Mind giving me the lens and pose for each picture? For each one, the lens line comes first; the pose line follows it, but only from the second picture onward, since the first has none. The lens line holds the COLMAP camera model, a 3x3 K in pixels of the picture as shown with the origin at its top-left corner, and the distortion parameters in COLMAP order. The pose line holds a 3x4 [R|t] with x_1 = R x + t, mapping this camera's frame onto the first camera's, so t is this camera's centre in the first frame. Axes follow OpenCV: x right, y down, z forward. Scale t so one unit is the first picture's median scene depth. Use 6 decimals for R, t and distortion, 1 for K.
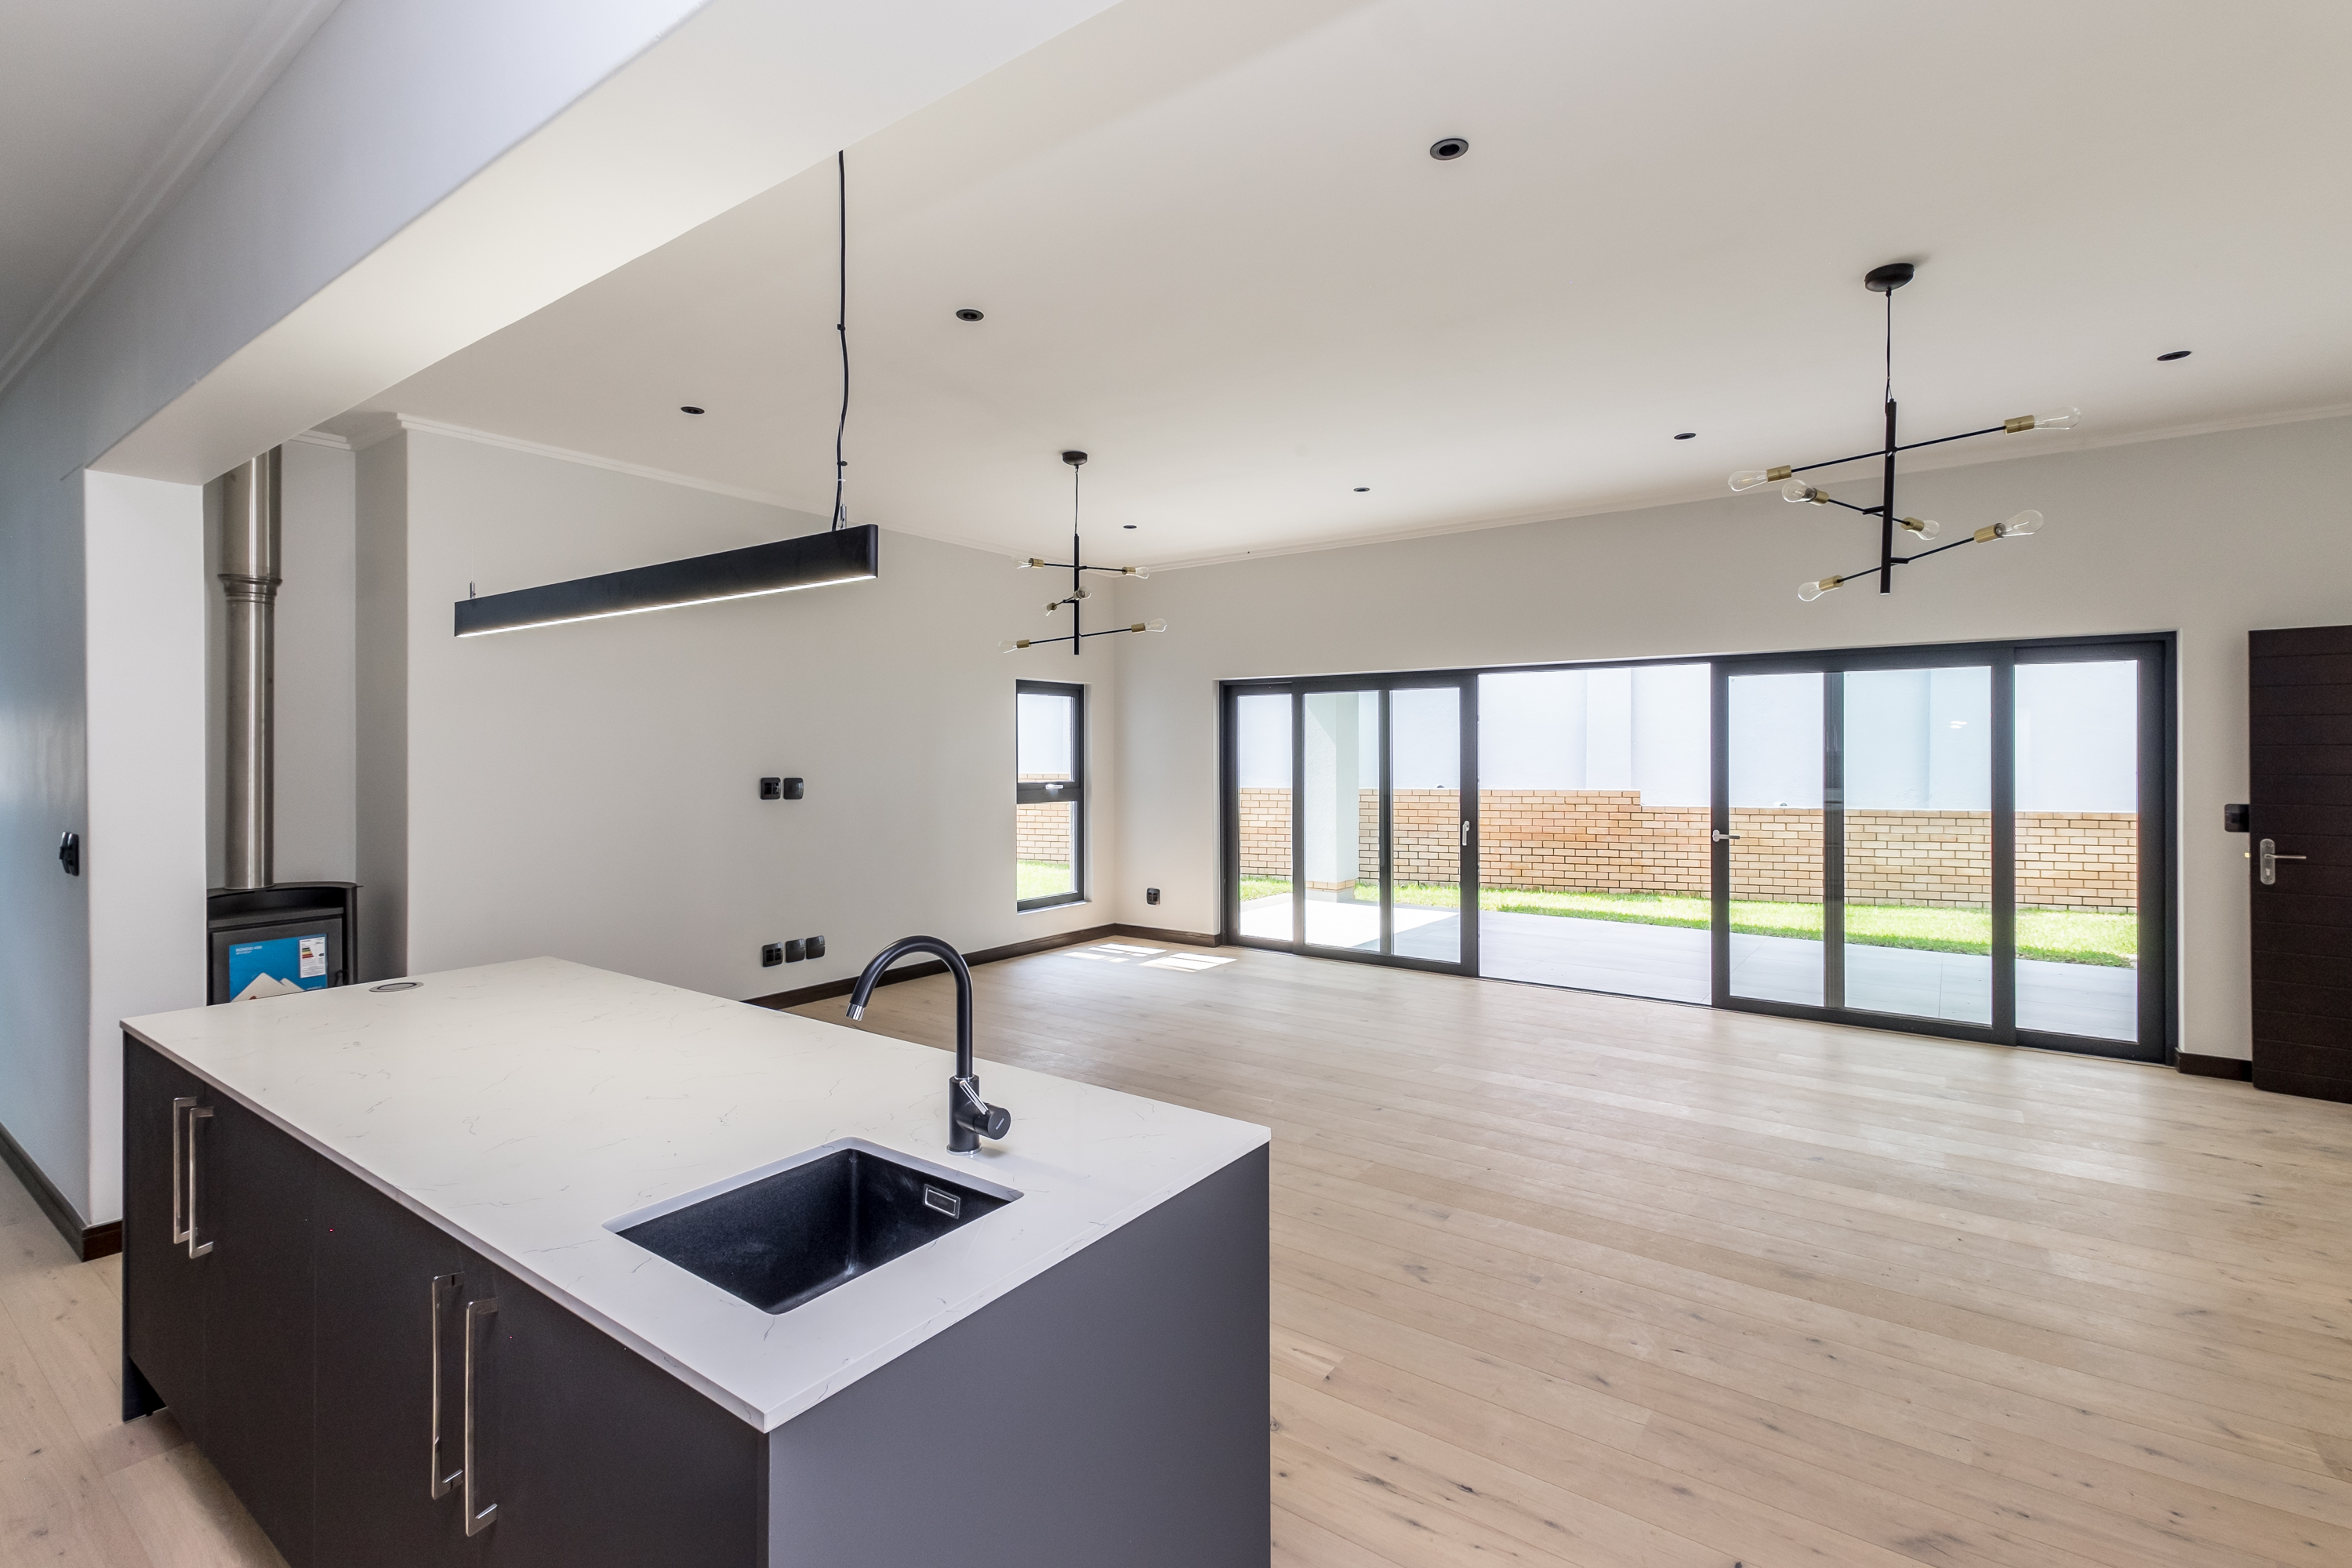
lens RADIAL K [[1064.7, 0, 1170.6], [0, 1064.7, 752.9], [0, 0, 1]] dist [0.019773, -0.000868]
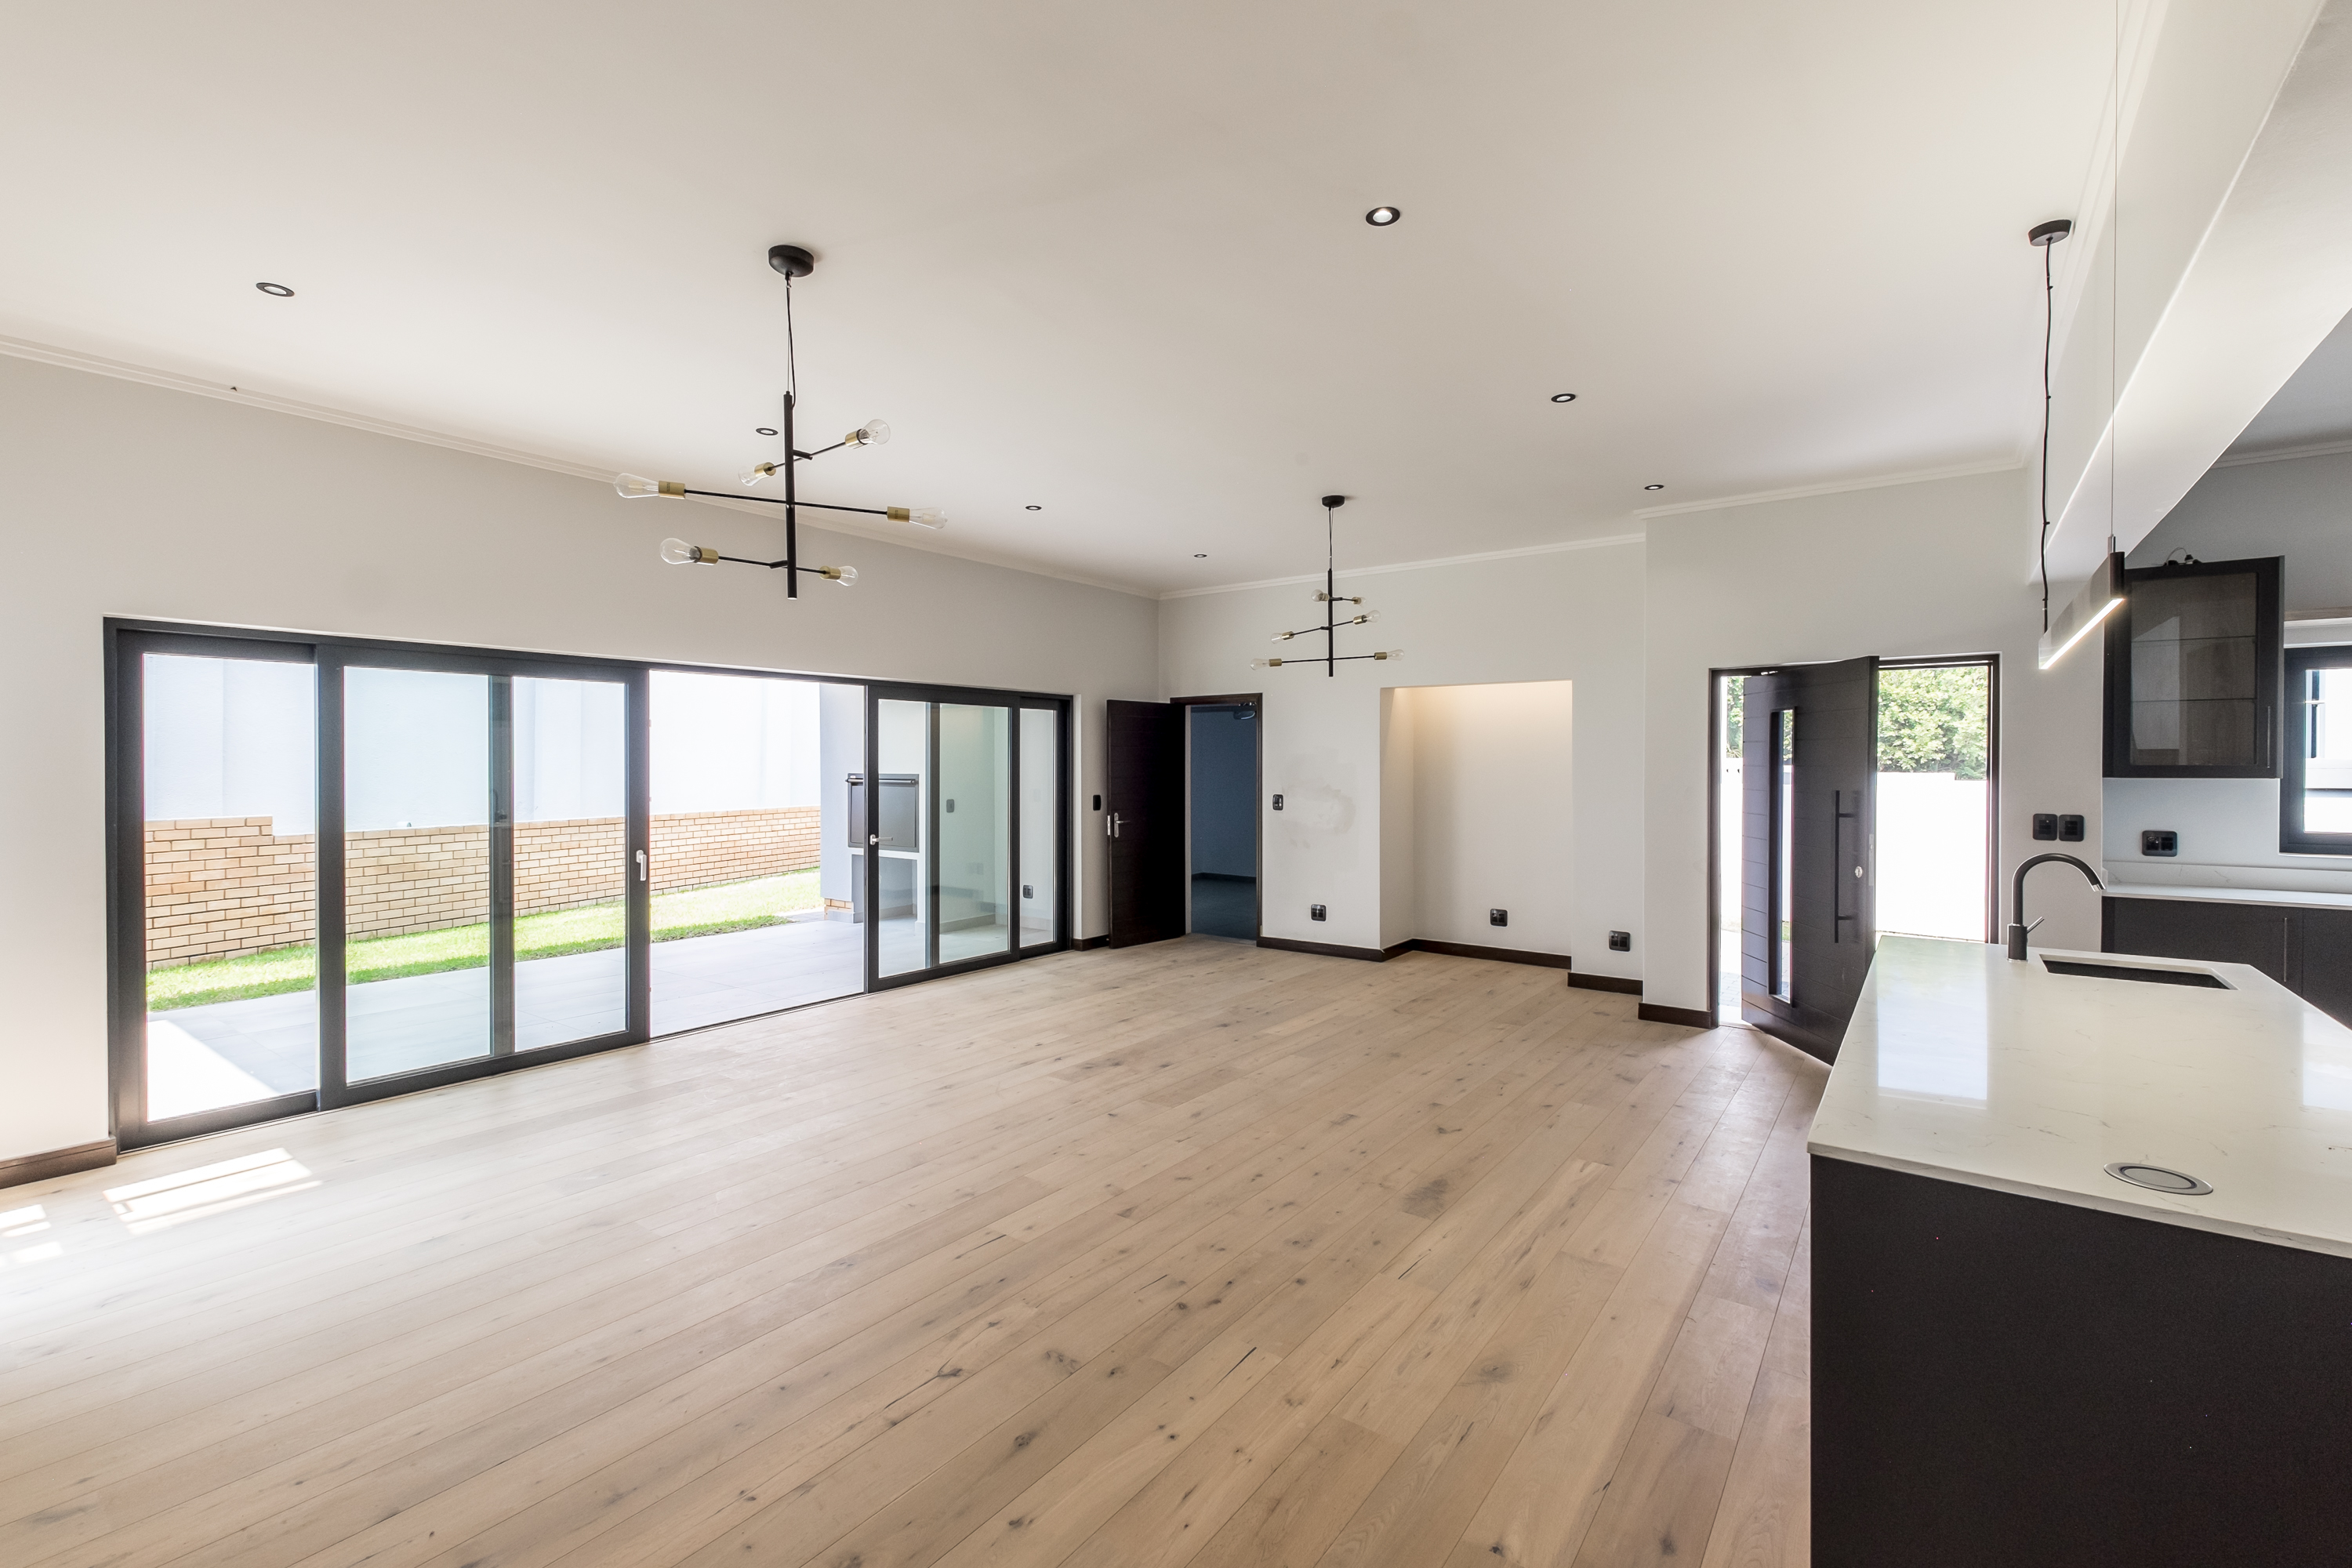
lens RADIAL K [[1019.2, 0, 1174.1], [0, 1019.2, 774.1], [0, 0, 1]] dist [0.021488, -0.009319]
pose [[0.015168, -0.005870, 0.999868, -0.713339], [0.000387, 0.999983, 0.005865, 0.002769], [-0.999885, 0.000298, 0.015170, 0.852806]]
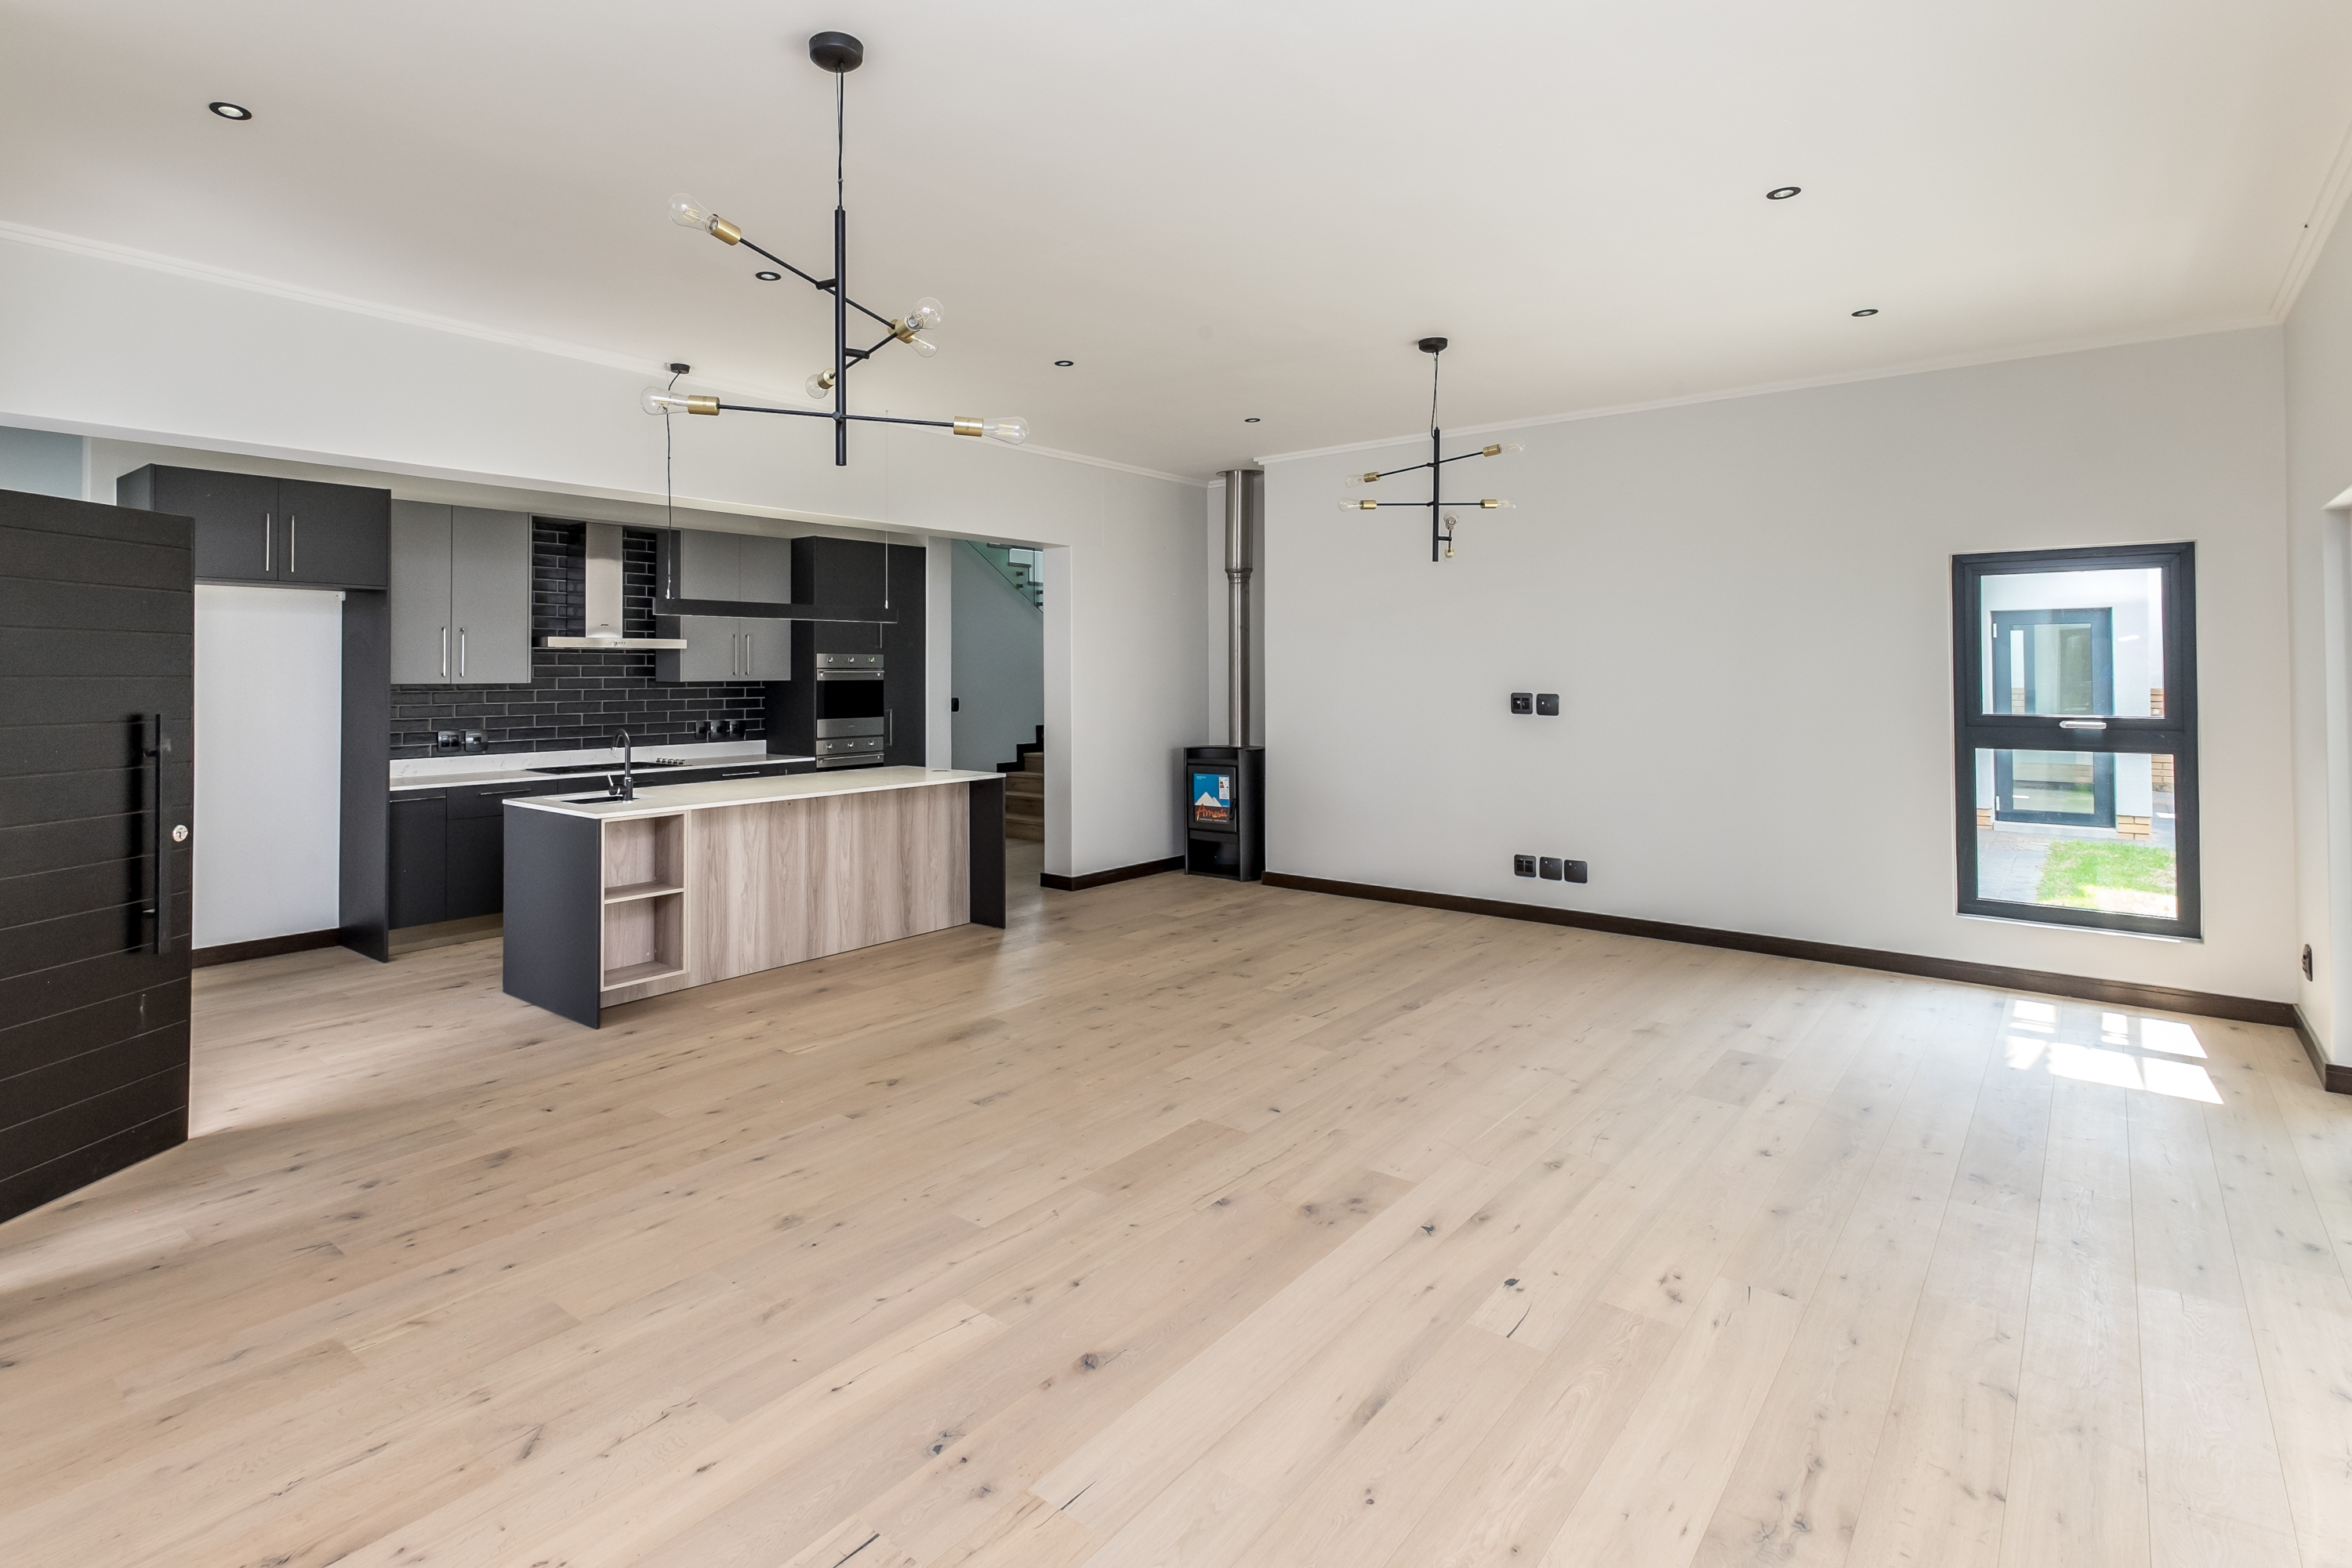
lens RADIAL K [[1172.4, 0, 1072.1], [0, 1172.4, 657.3], [0, 0, 1]] dist [0.016558, -0.000894]
pose [[-0.085874, -0.008867, -0.996267, 1.015171], [0.002787, 0.999954, -0.009140, -0.002726], [0.996302, -0.003561, -0.085845, 0.851593]]
